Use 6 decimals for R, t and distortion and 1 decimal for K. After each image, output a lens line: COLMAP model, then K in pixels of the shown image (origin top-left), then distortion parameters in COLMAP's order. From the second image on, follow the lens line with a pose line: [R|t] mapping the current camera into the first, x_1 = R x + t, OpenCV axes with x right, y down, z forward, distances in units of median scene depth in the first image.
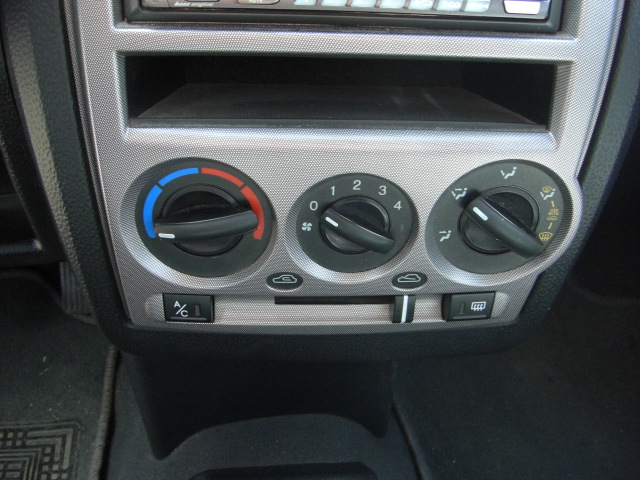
lens RADIAL K [[822.3, 0, 320.0], [0, 822.3, 240.0], [0, 0, 1]] dist [-0.176420, 0.293669]
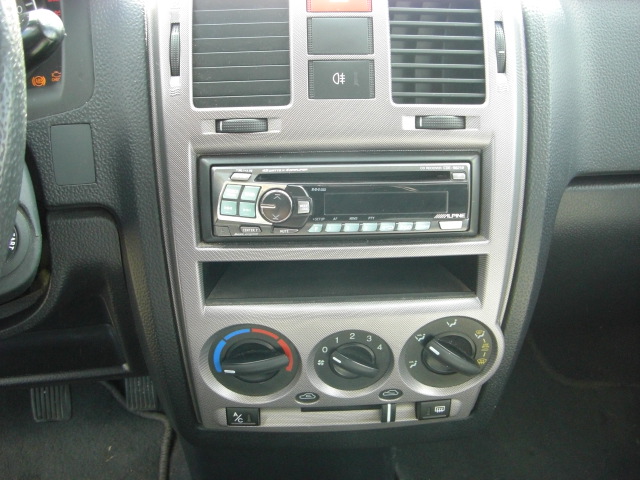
lens RADIAL K [[822.3, 0, 320.0], [0, 822.3, 240.0], [0, 0, 1]] dist [-0.176420, 0.293669]
pose [[0.999255, -0.032445, -0.020889, 0.020790], [0.030426, 0.995421, -0.090618, -0.101195], [0.023733, 0.089915, 0.995667, -0.516715]]
